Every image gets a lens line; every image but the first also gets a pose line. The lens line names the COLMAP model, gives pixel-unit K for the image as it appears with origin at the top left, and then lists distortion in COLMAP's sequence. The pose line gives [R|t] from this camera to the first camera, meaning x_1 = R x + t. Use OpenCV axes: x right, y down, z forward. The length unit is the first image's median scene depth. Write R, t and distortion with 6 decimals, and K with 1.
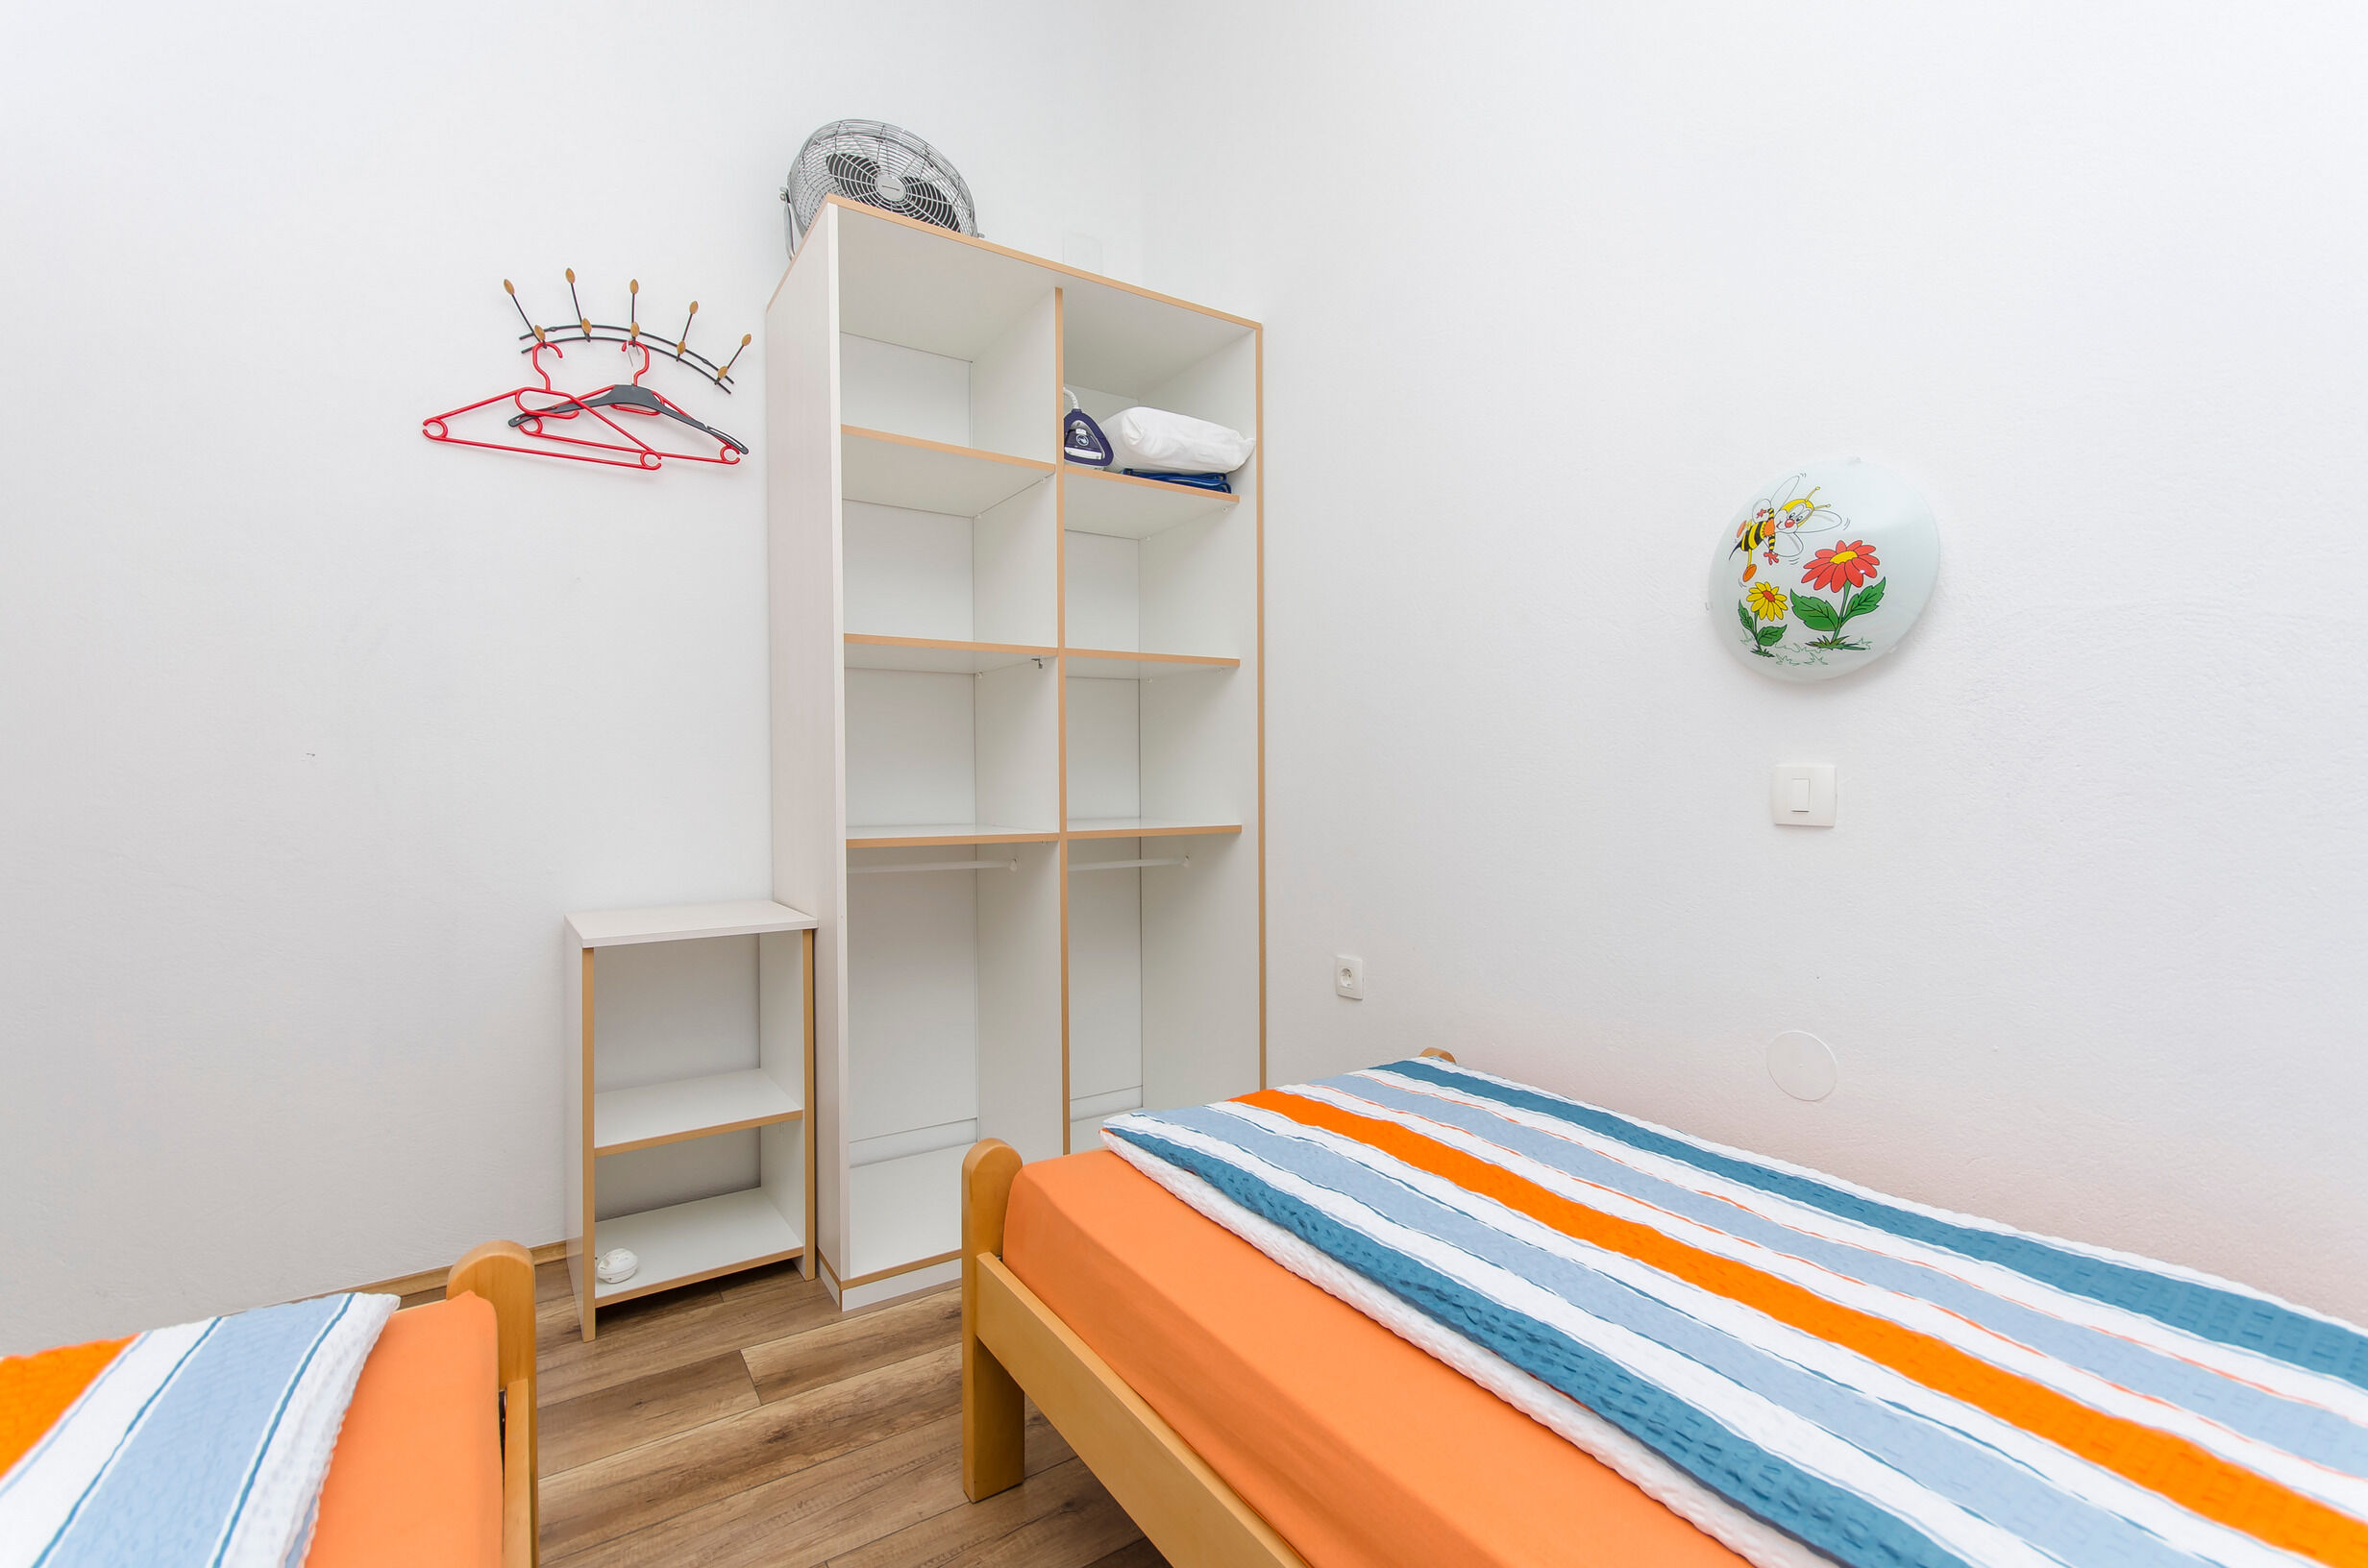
lens RADIAL K [[1038.5, 0, 1195.1], [0, 1038.5, 797.9], [0, 0, 1]] dist [0.004442, 0.000210]
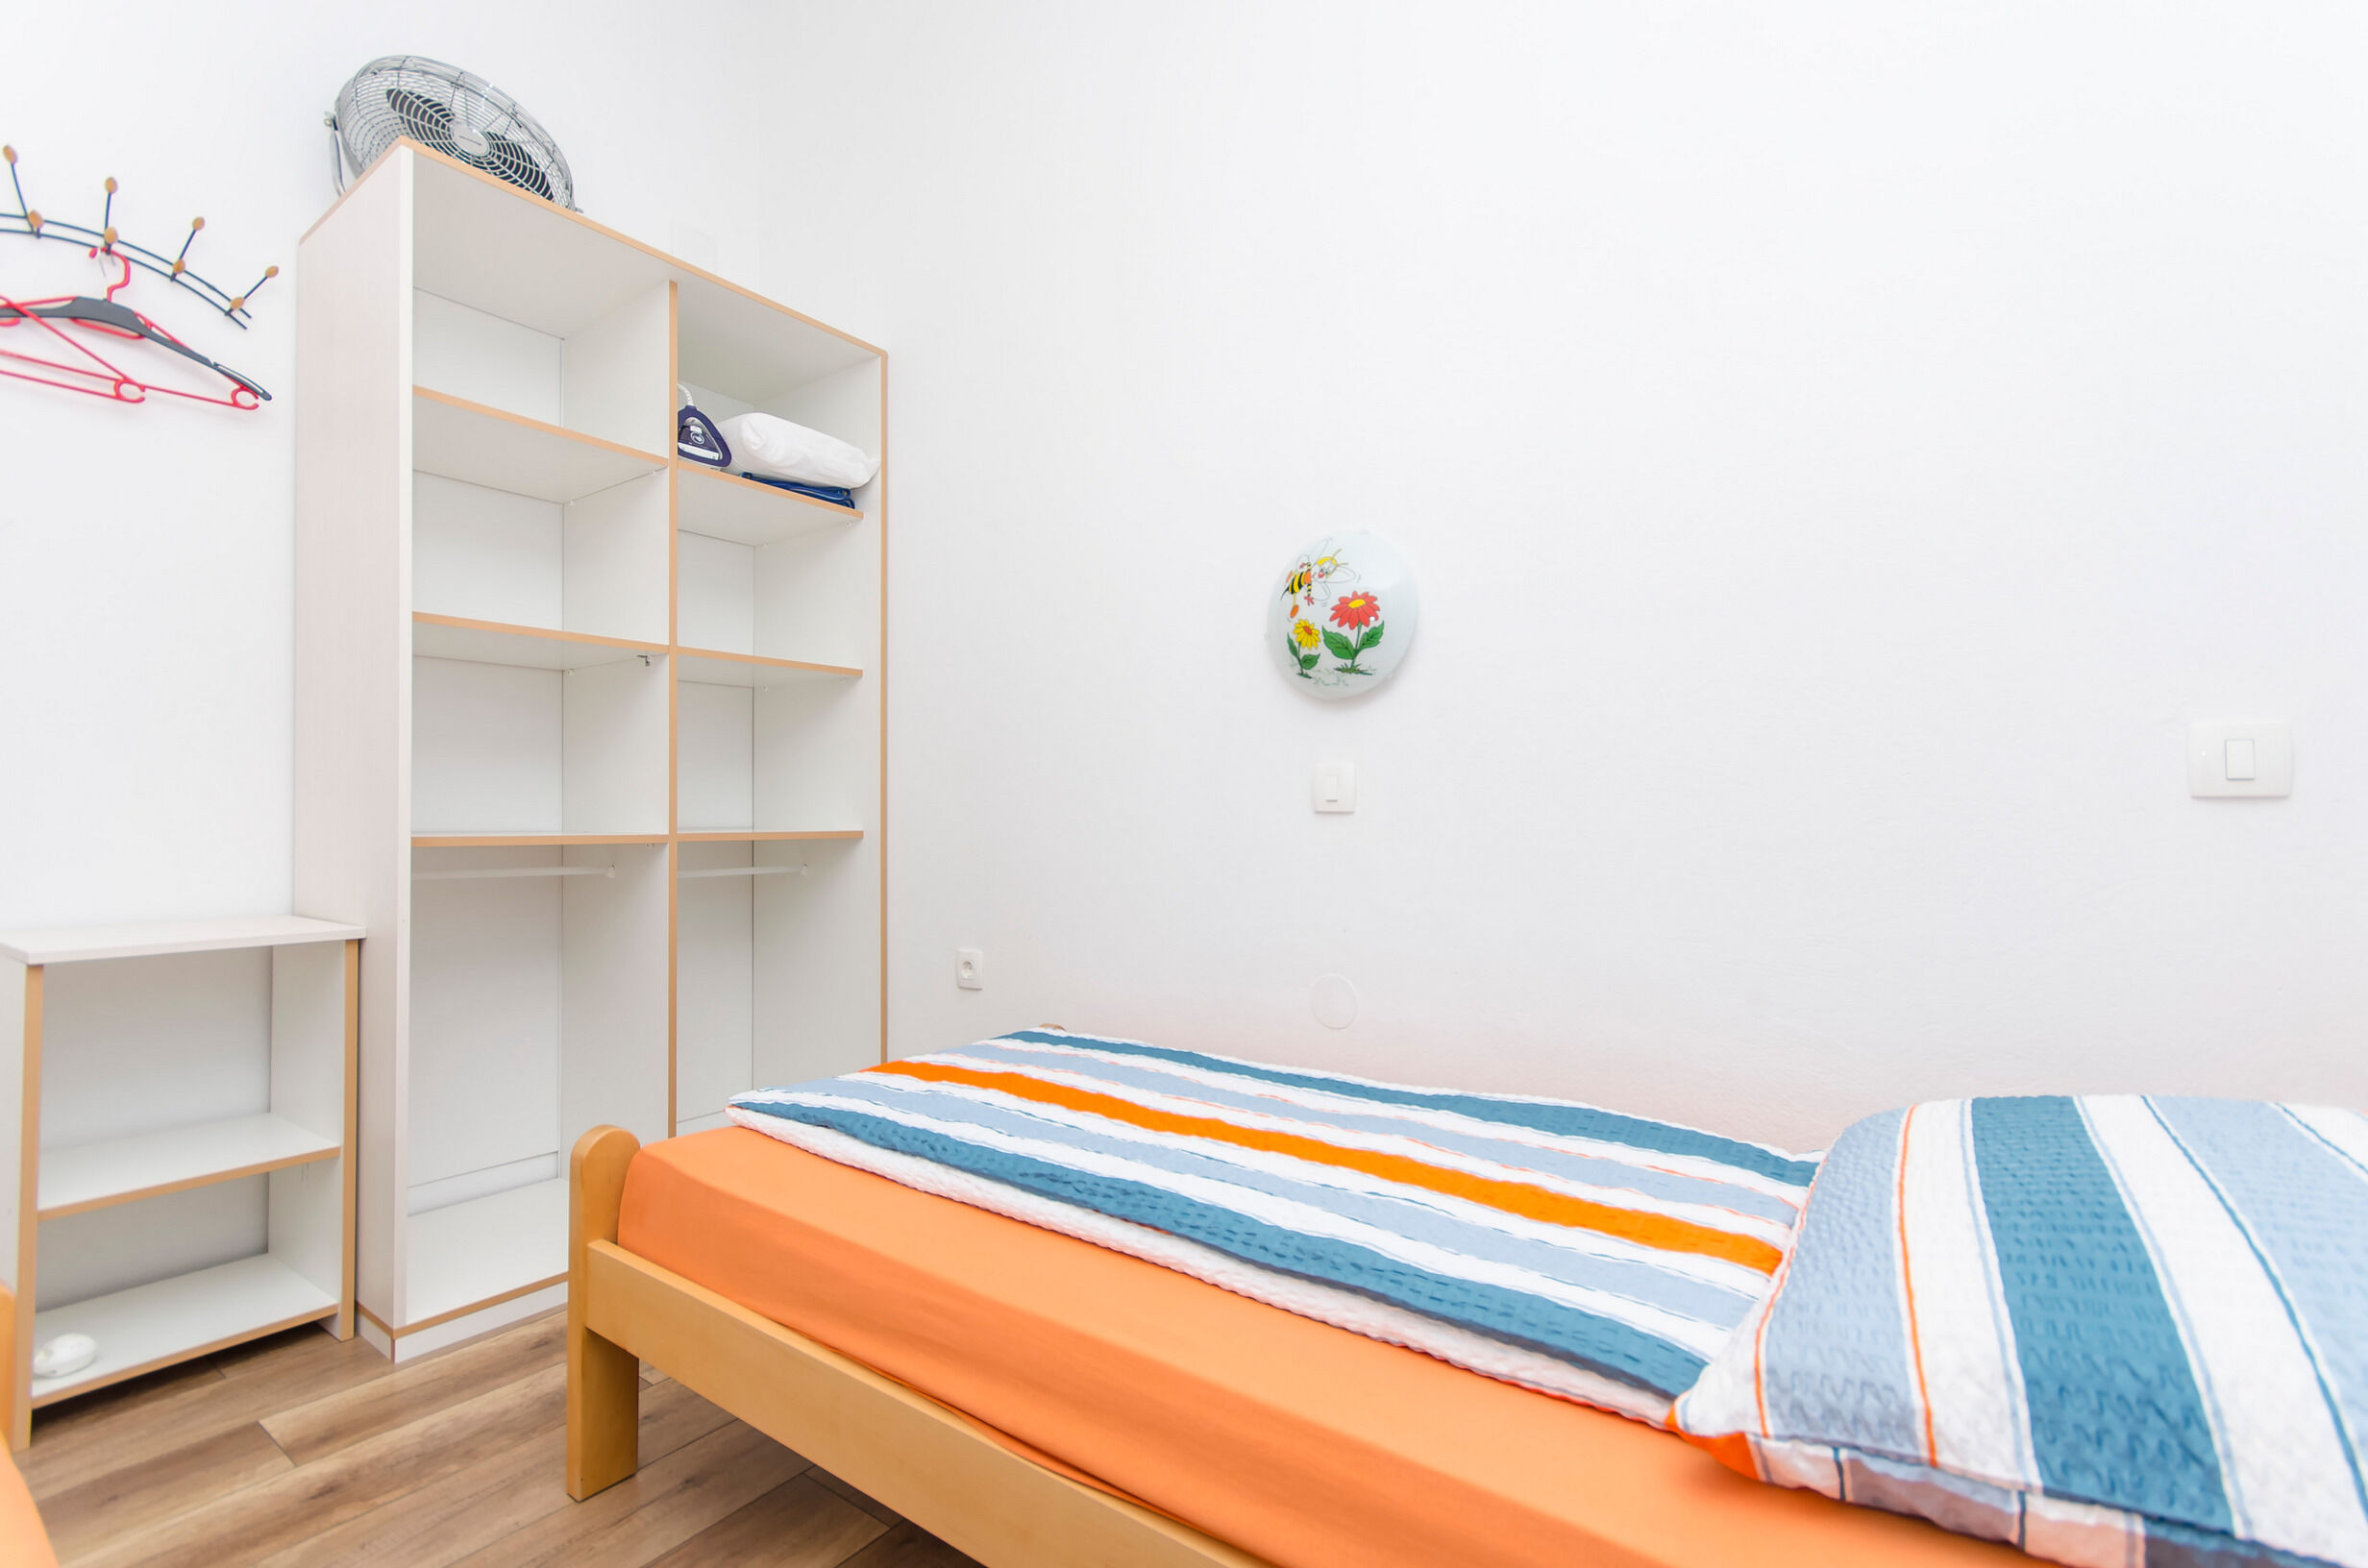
lens RADIAL K [[1038.5, 0, 1195.1], [0, 1038.5, 797.9], [0, 0, 1]] dist [0.004442, 0.000210]
pose [[0.933738, 0.009763, 0.357825, -0.024497], [0.002899, 0.999389, -0.034833, 0.044482], [-0.357947, 0.033562, 0.933139, -0.105787]]
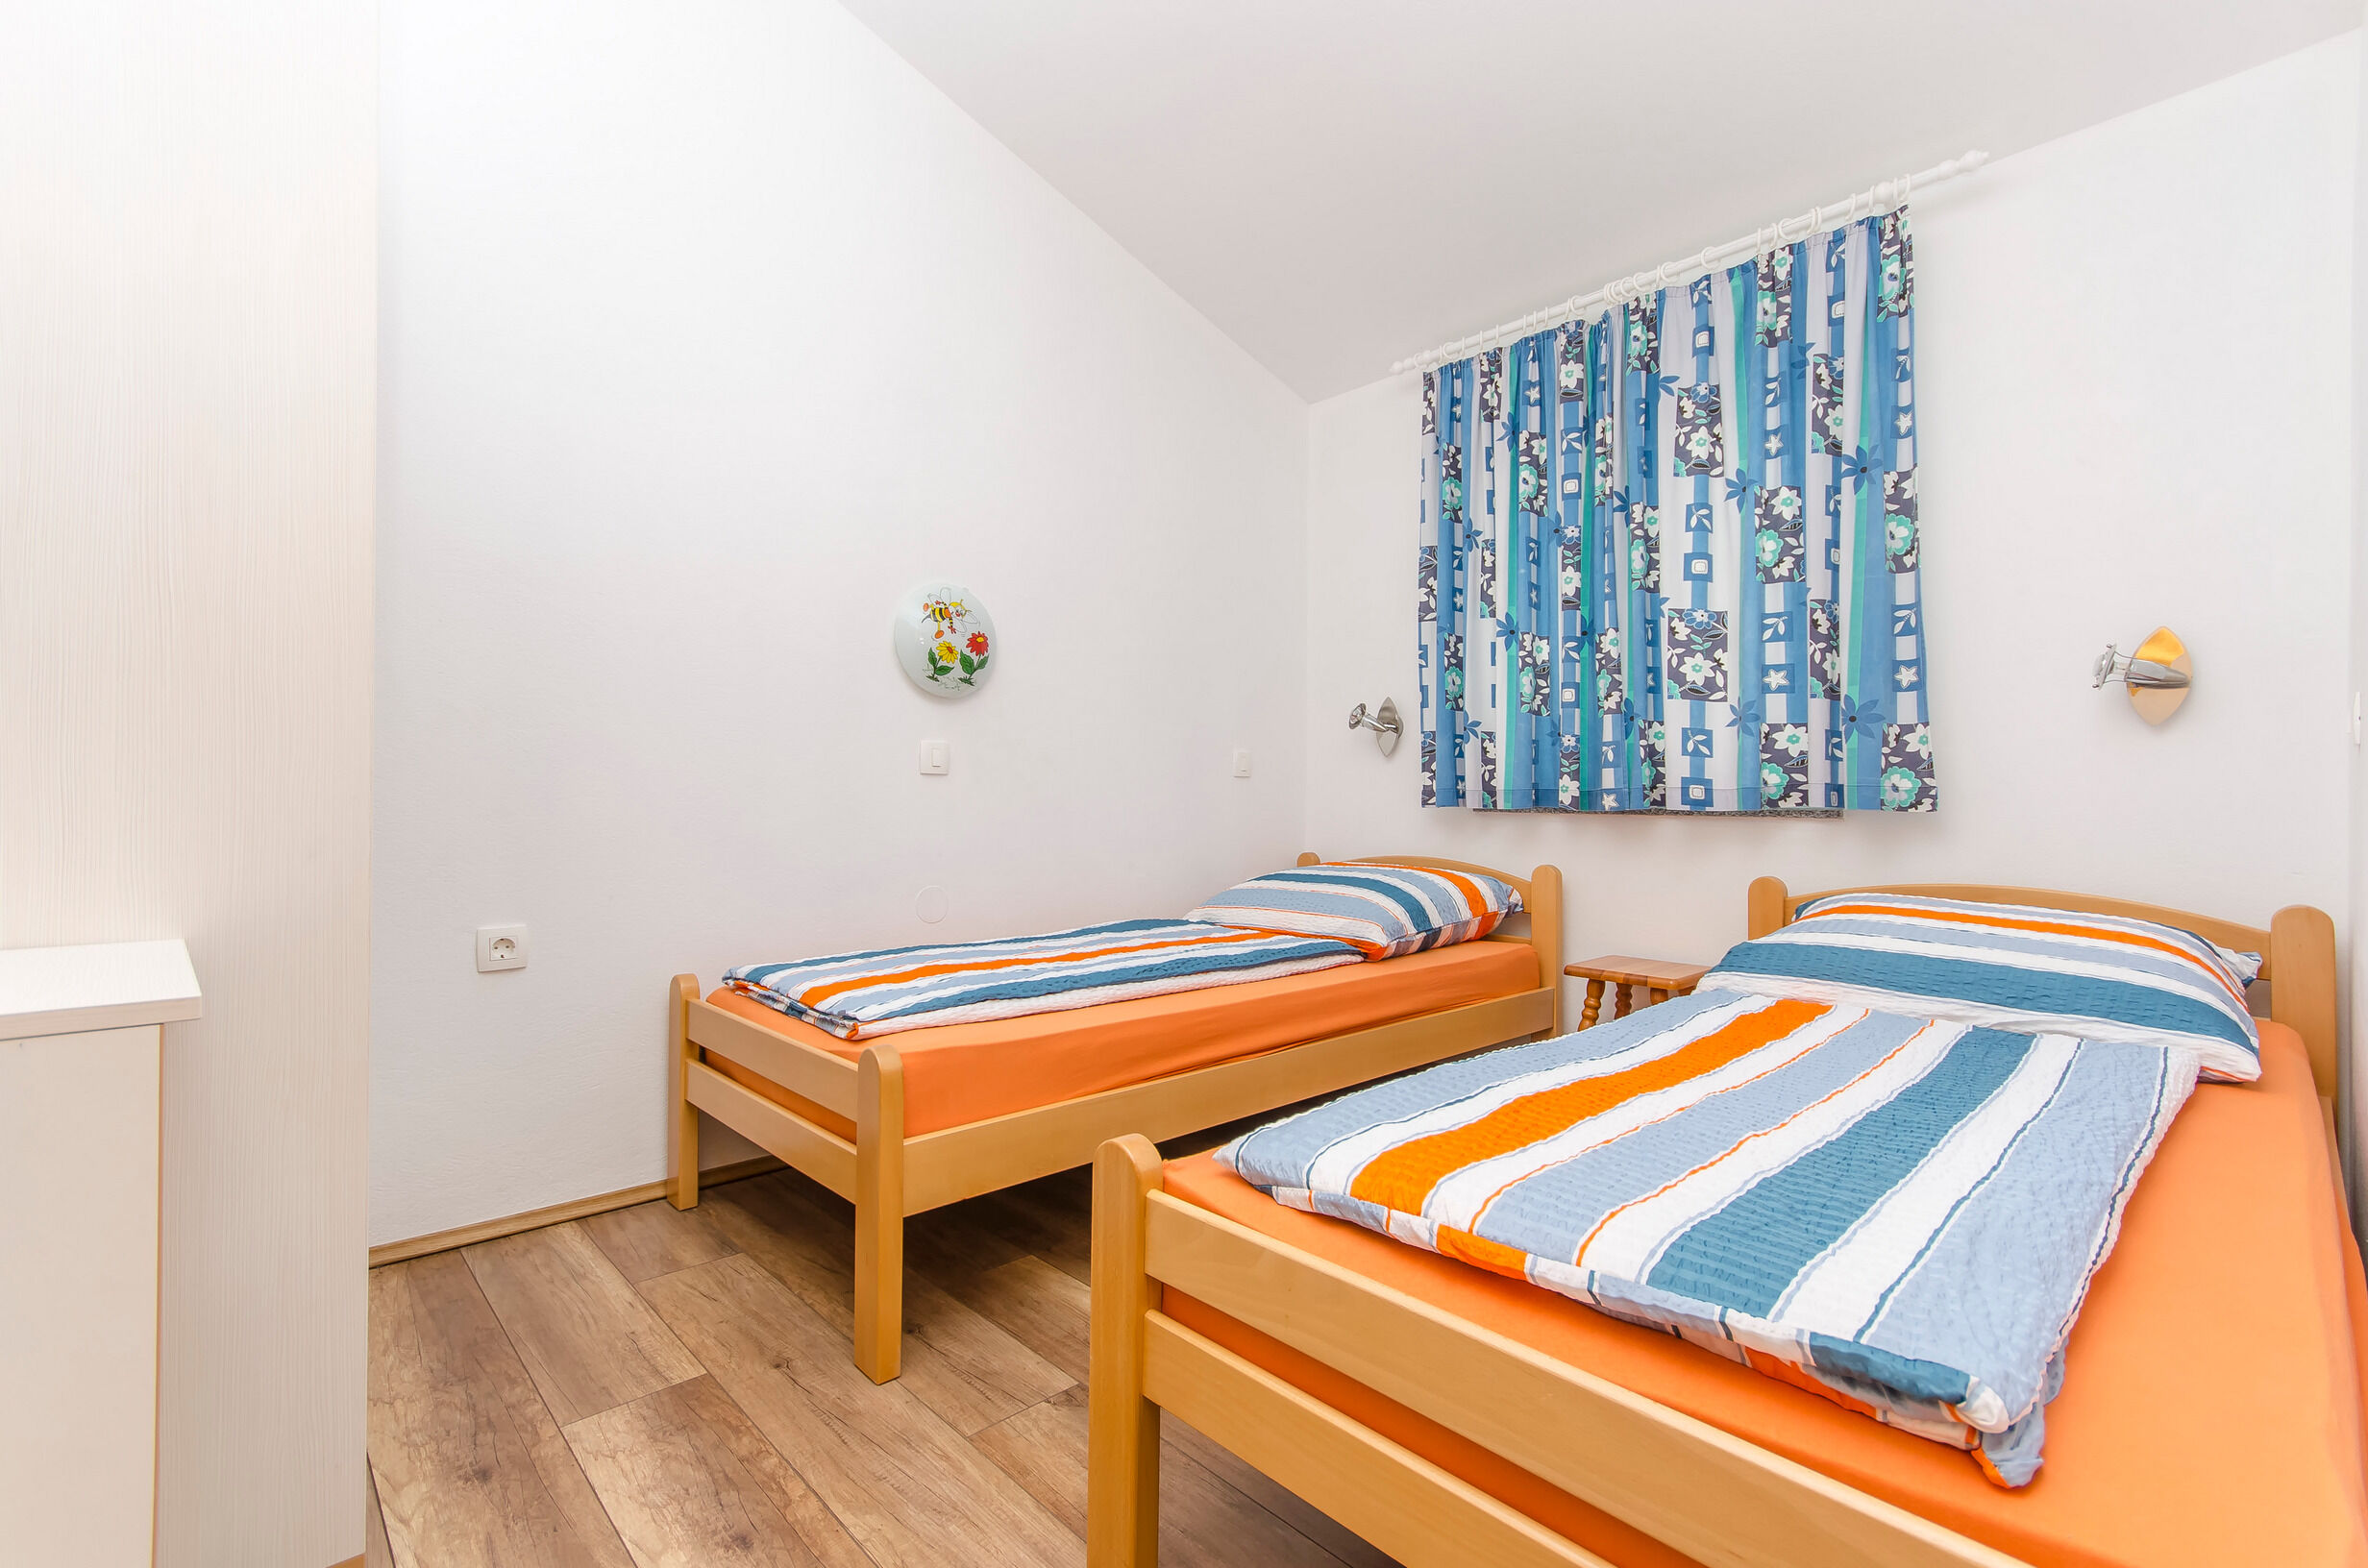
lens RADIAL K [[1038.5, 0, 1195.1], [0, 1038.5, 797.9], [0, 0, 1]] dist [0.004442, 0.000210]
pose [[-0.173603, 0.002535, 0.984812, -1.101660], [0.008753, 0.999961, -0.001031, 0.062617], [-0.984777, 0.008441, -0.173618, 0.723701]]
